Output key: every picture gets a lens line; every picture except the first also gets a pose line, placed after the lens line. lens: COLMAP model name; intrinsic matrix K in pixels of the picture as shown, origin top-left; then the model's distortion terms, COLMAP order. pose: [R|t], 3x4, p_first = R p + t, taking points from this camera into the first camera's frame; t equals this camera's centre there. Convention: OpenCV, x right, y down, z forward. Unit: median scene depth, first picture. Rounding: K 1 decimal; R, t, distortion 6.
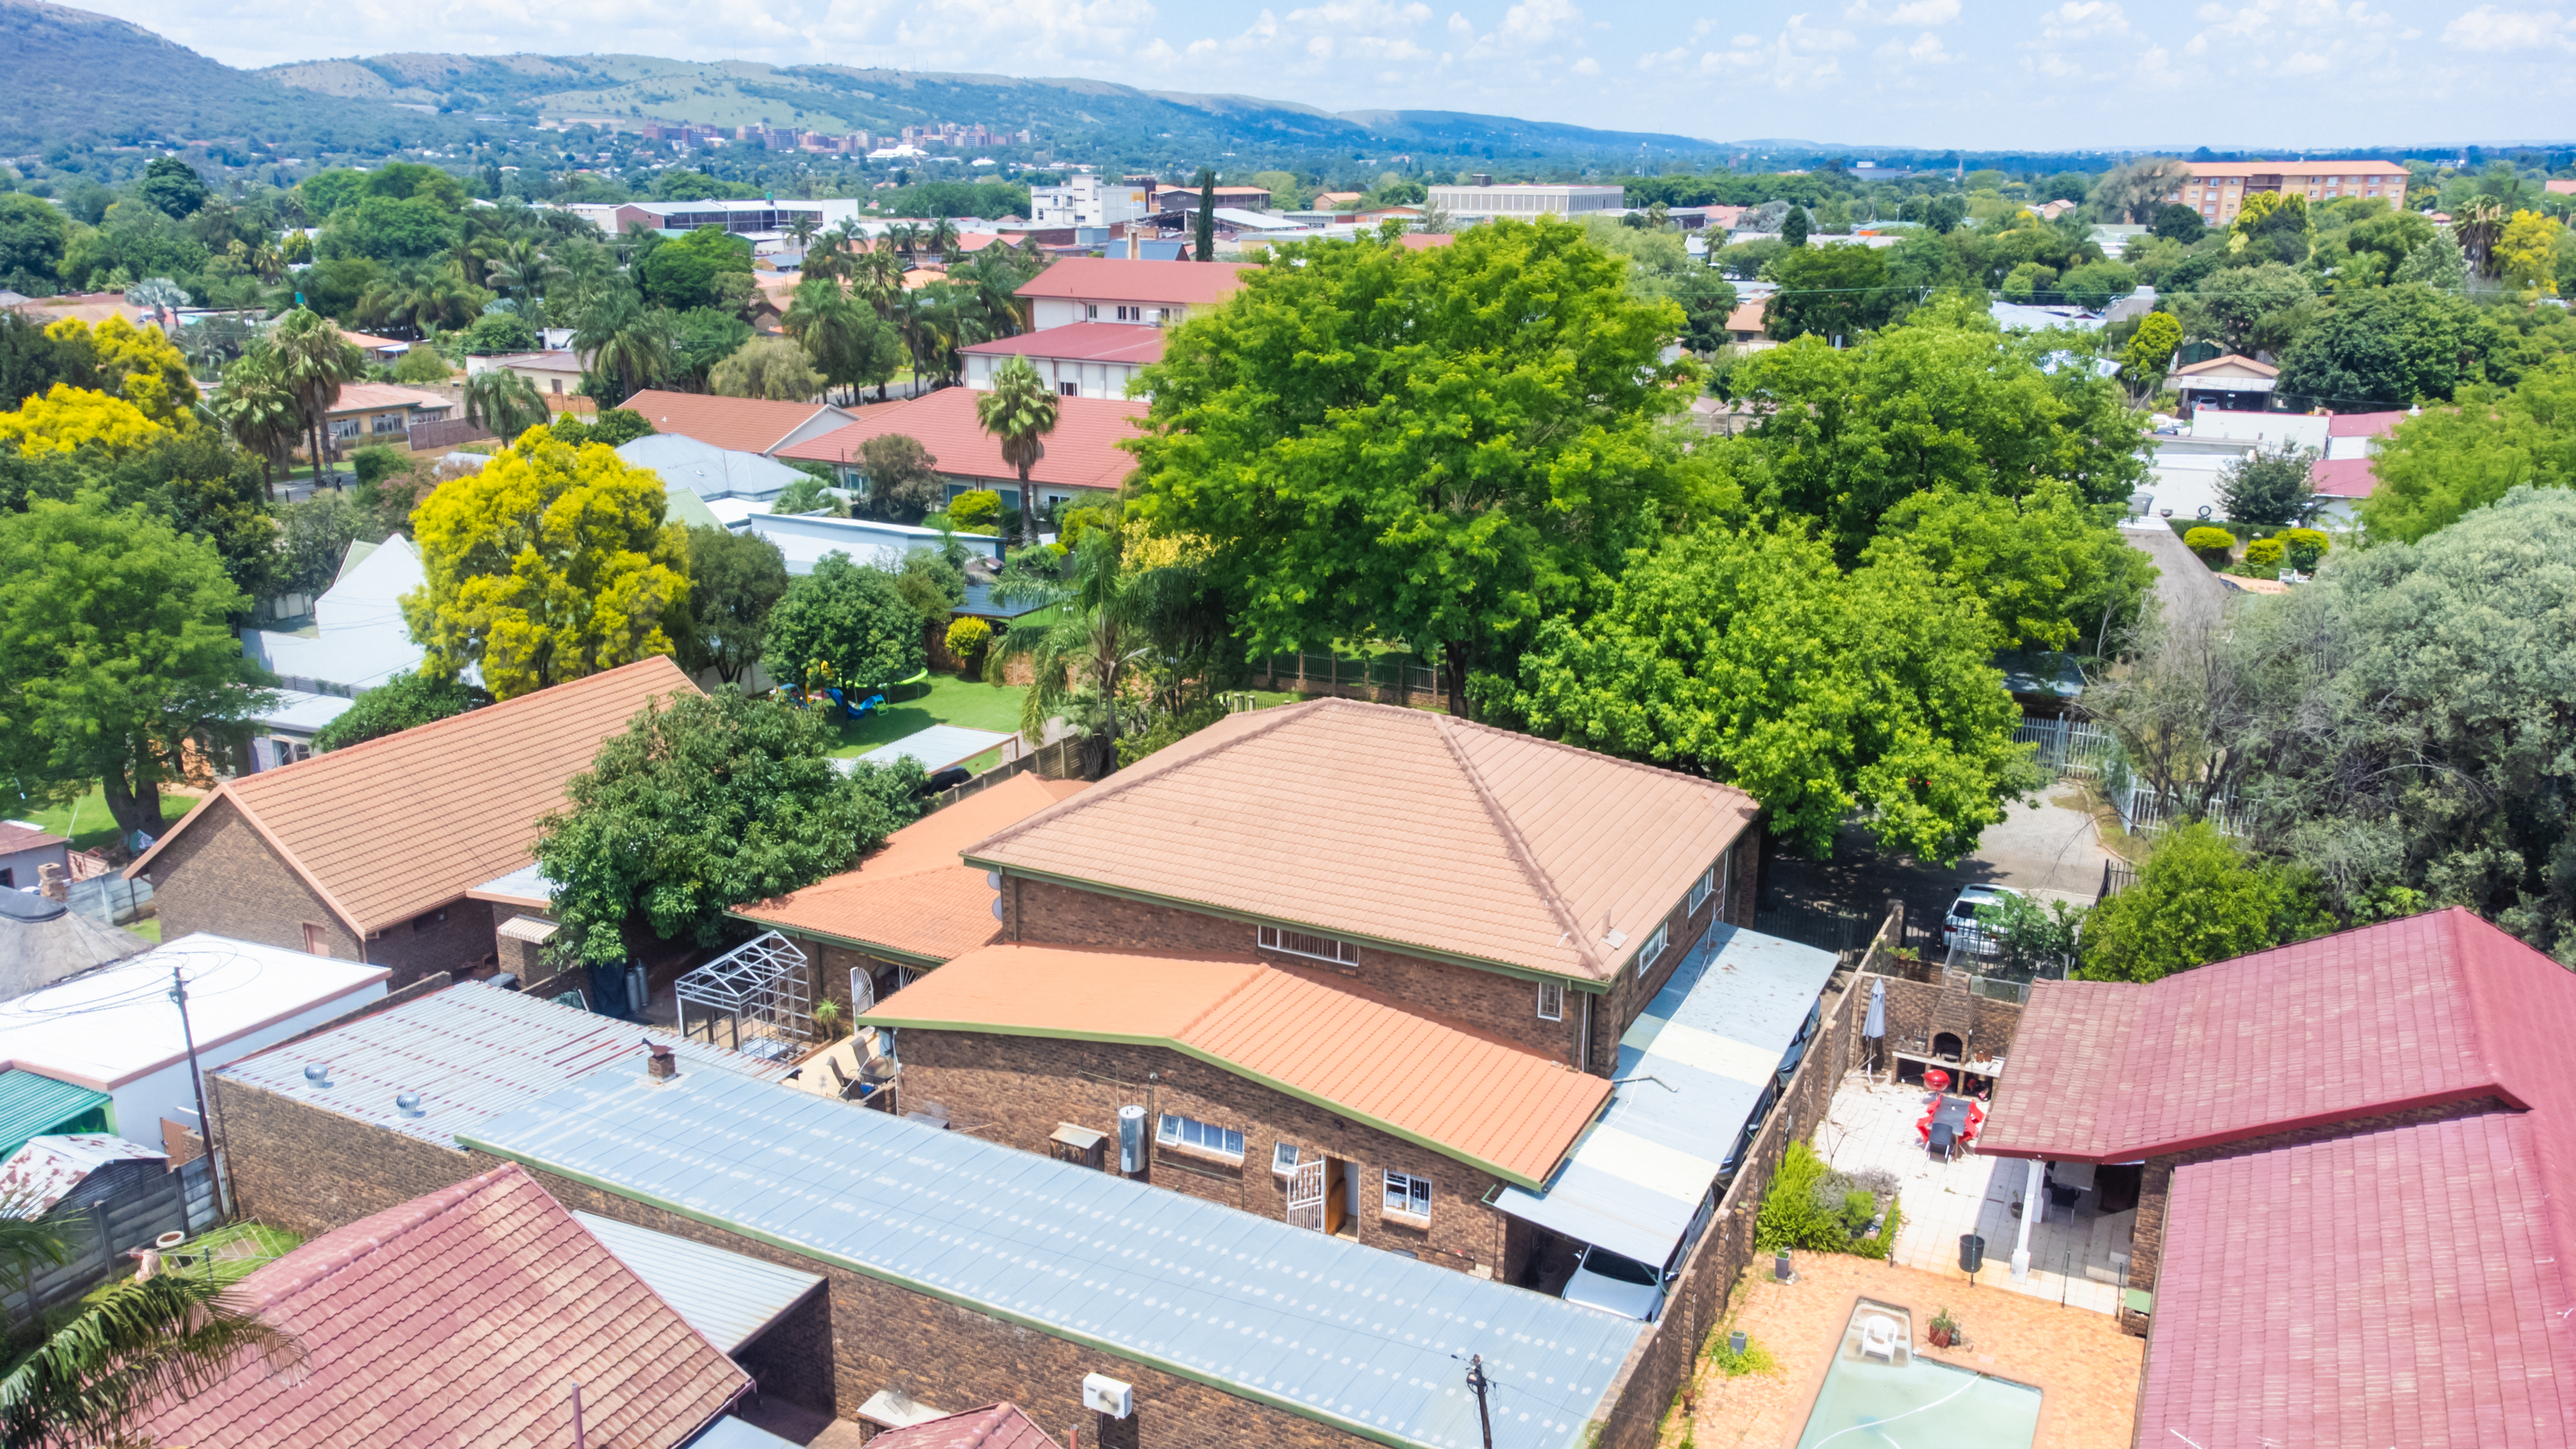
lens RADIAL K [[1914.3, 0, 1289.2], [0, 1914.3, 761.7], [0, 0, 1]] dist [0.023018, 0.035635]
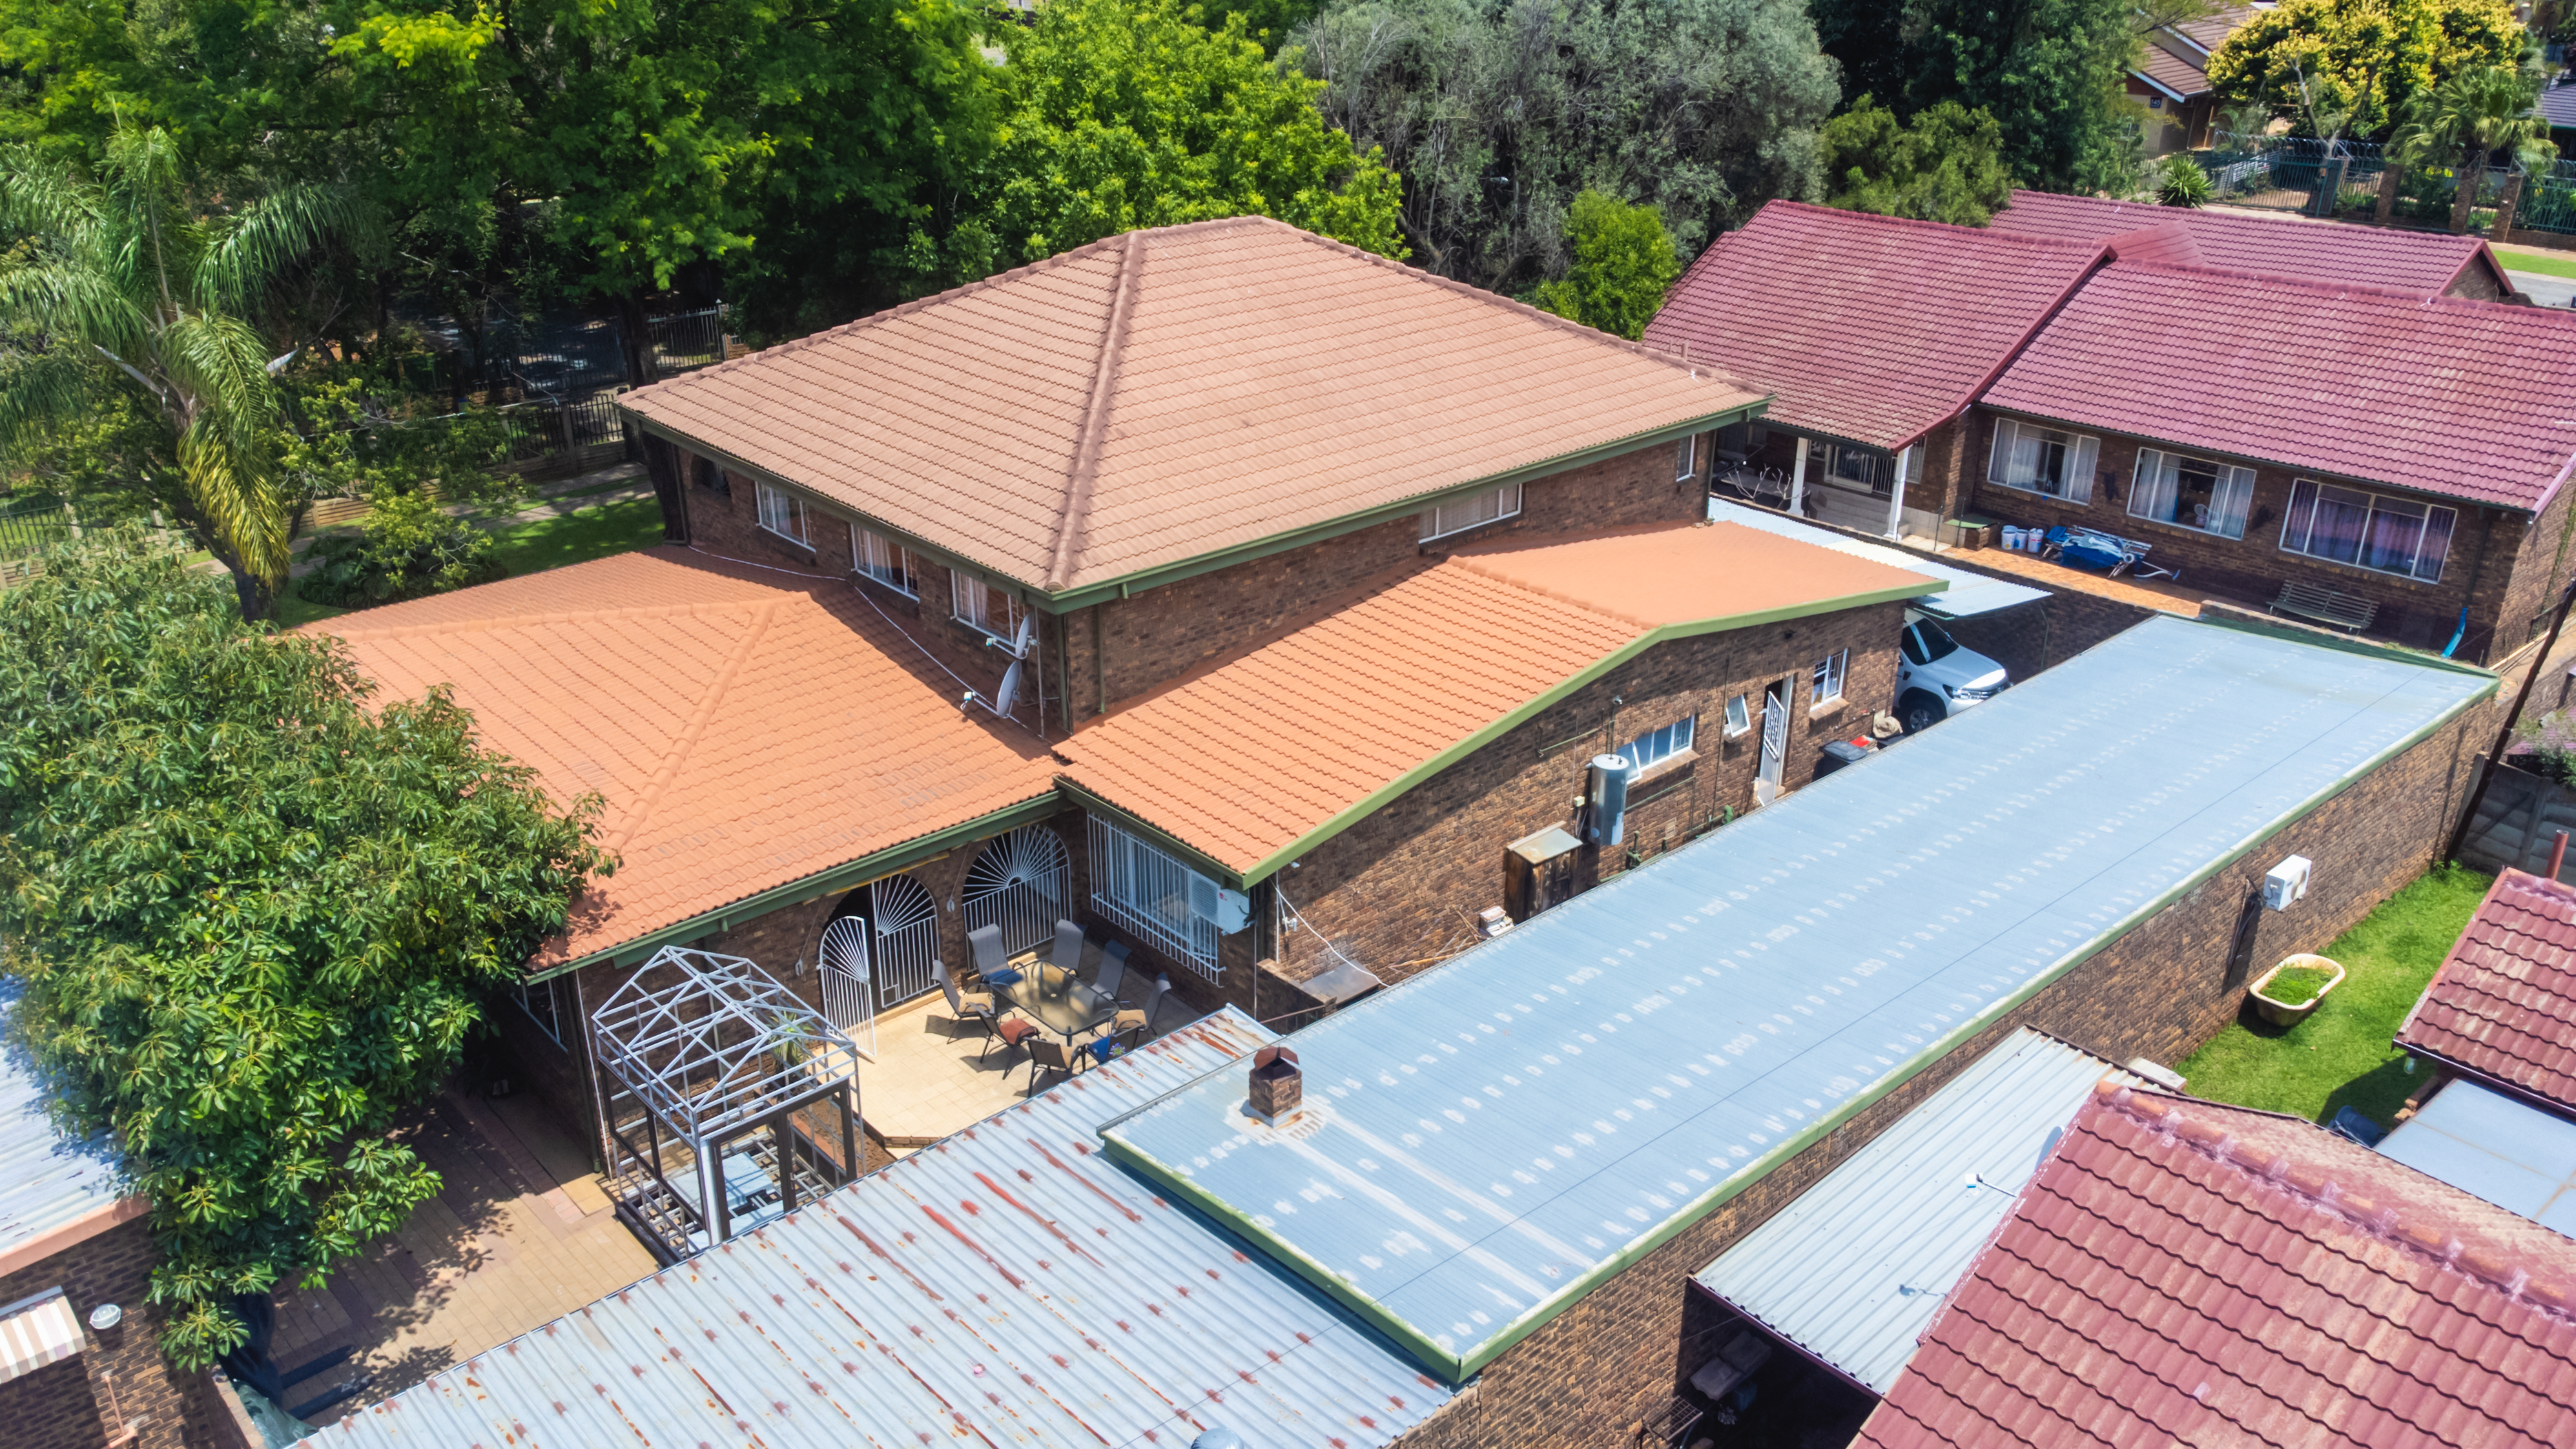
lens RADIAL K [[1914.3, 0, 1289.2], [0, 1914.3, 761.7], [0, 0, 1]] dist [0.023018, 0.035635]
pose [[0.358357, -0.394334, 0.846216, -0.586680], [0.274554, 0.910847, 0.308184, -0.055599], [-0.892301, 0.121892, 0.434675, 0.645901]]
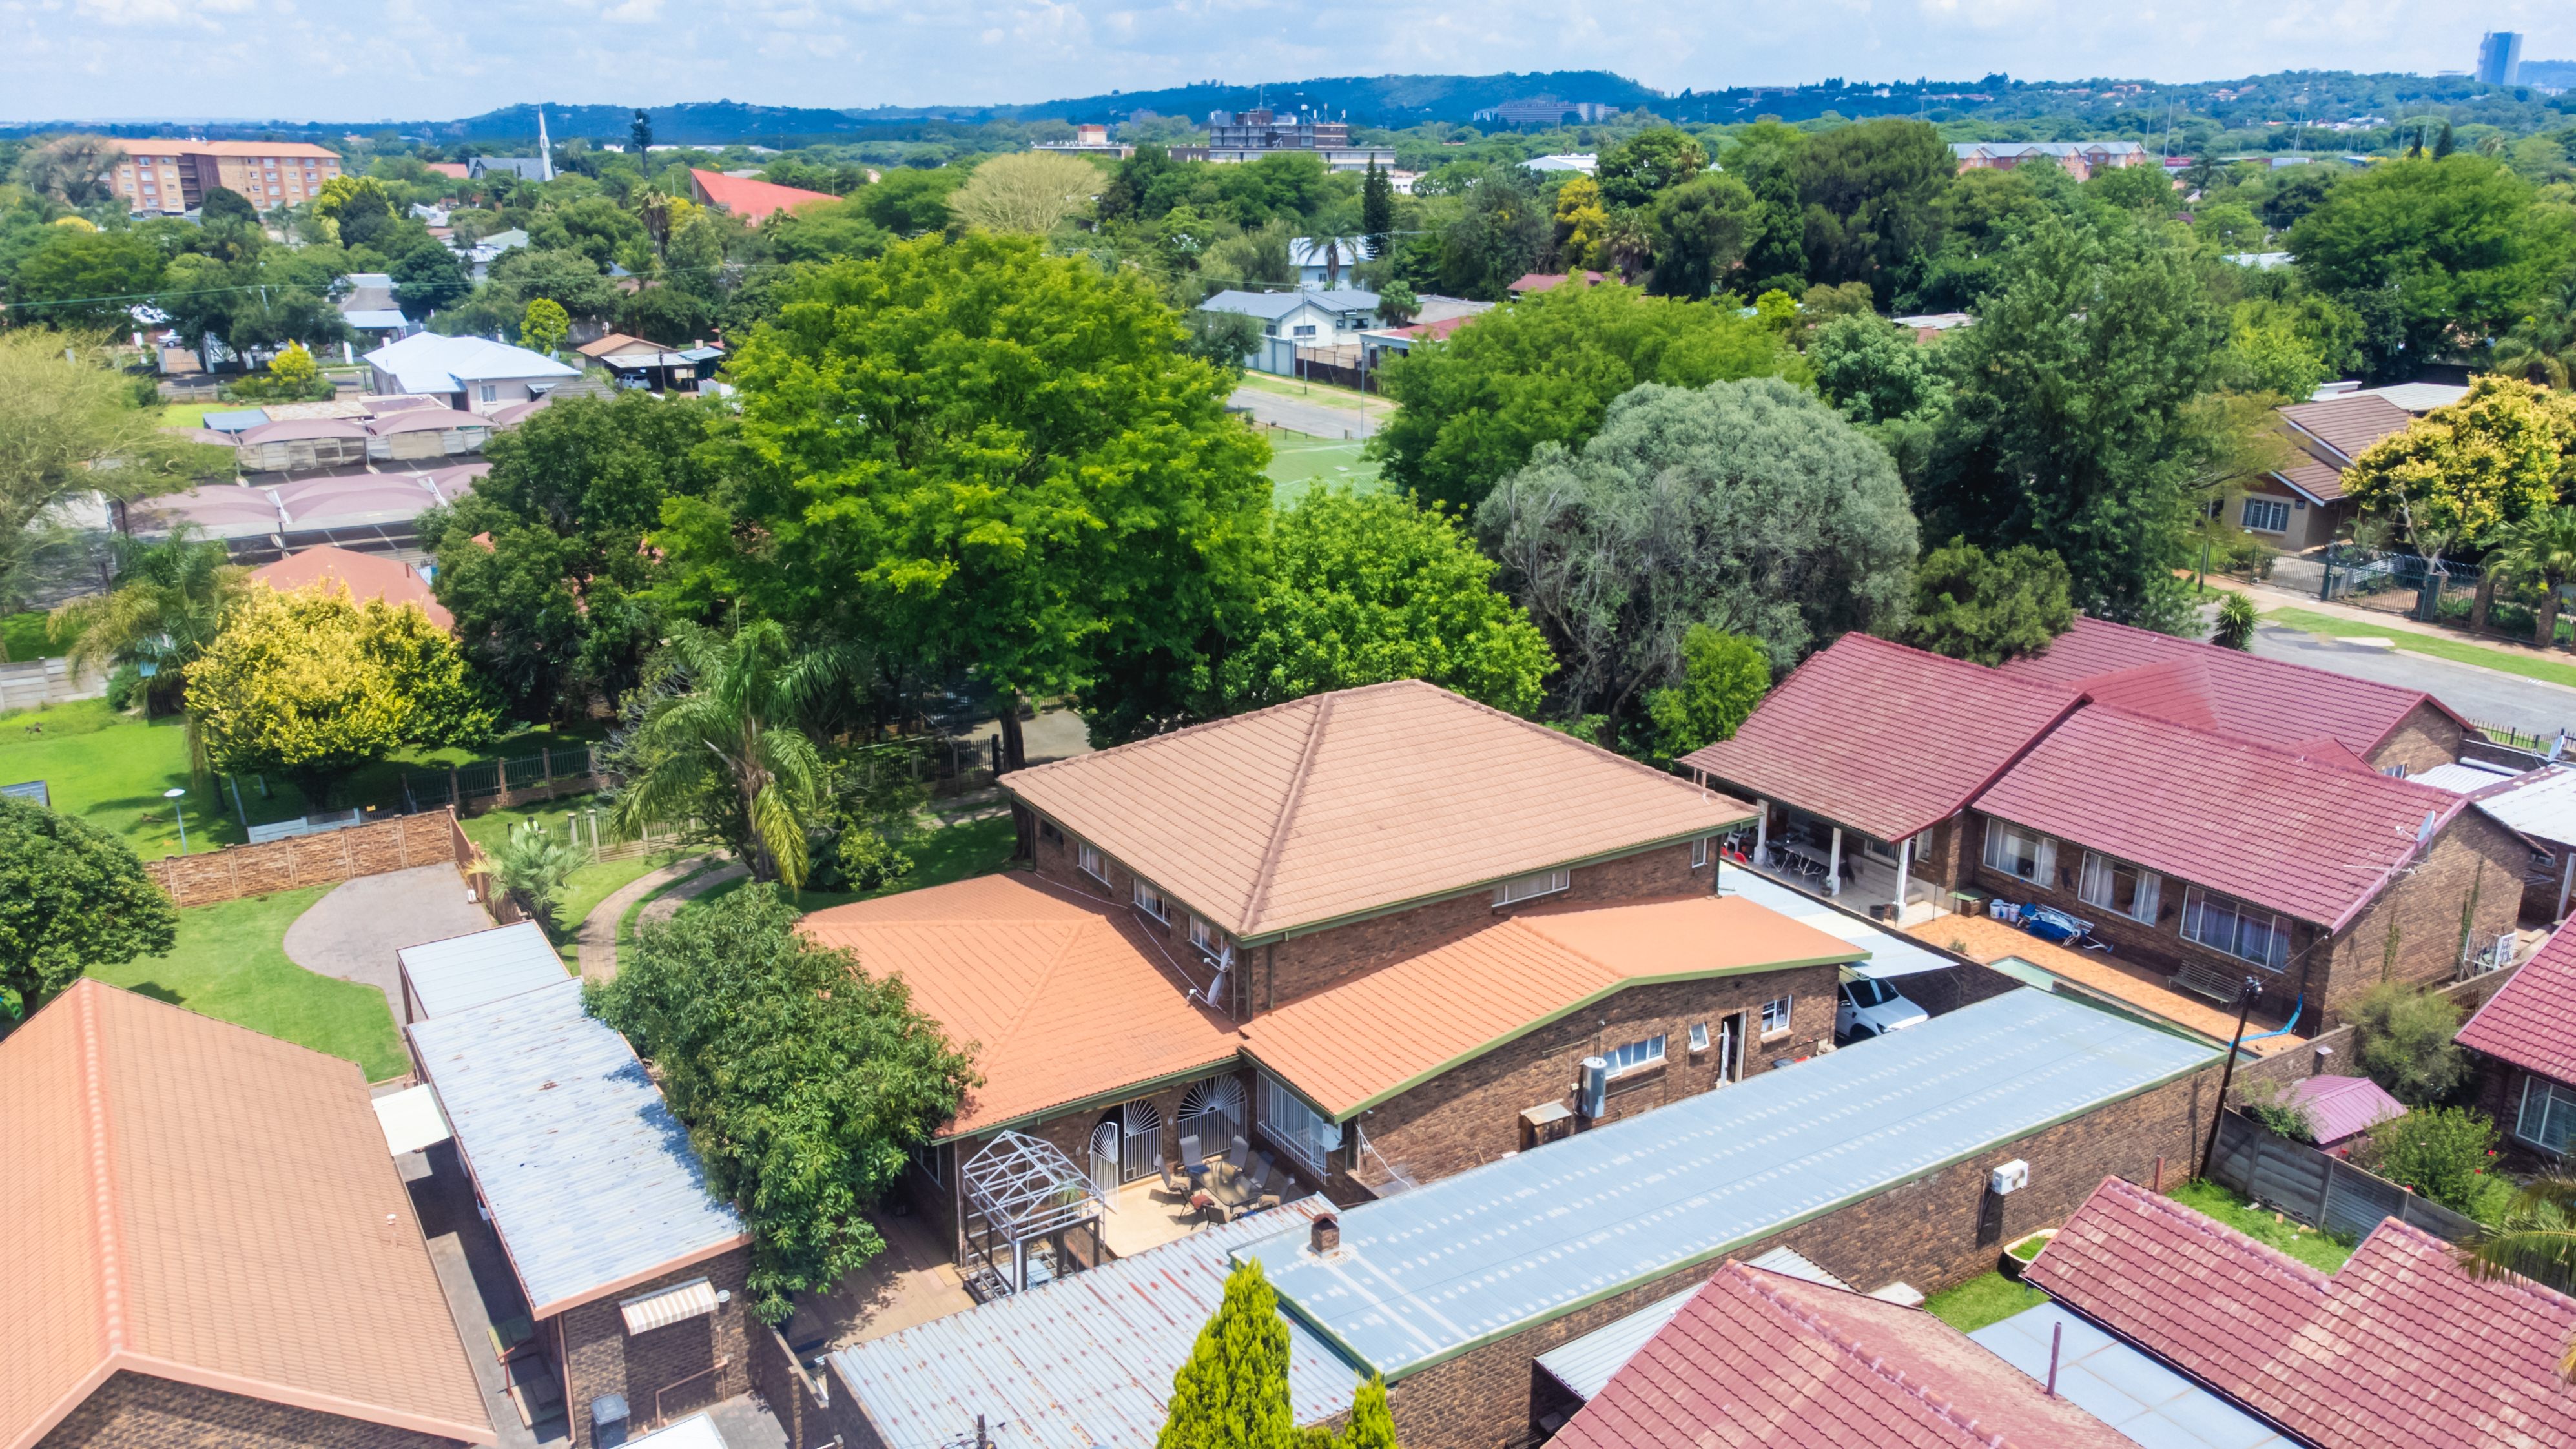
lens RADIAL K [[1935.0, 0, 1288.0], [0, 1935.0, 724.5], [0, 0, 1]] dist [0.044376, 0.001791]
pose [[0.511642, -0.248020, 0.822623, -0.843208], [0.255388, 0.958057, 0.130011, -0.156676], [-0.820366, 0.143569, 0.553523, 0.404268]]
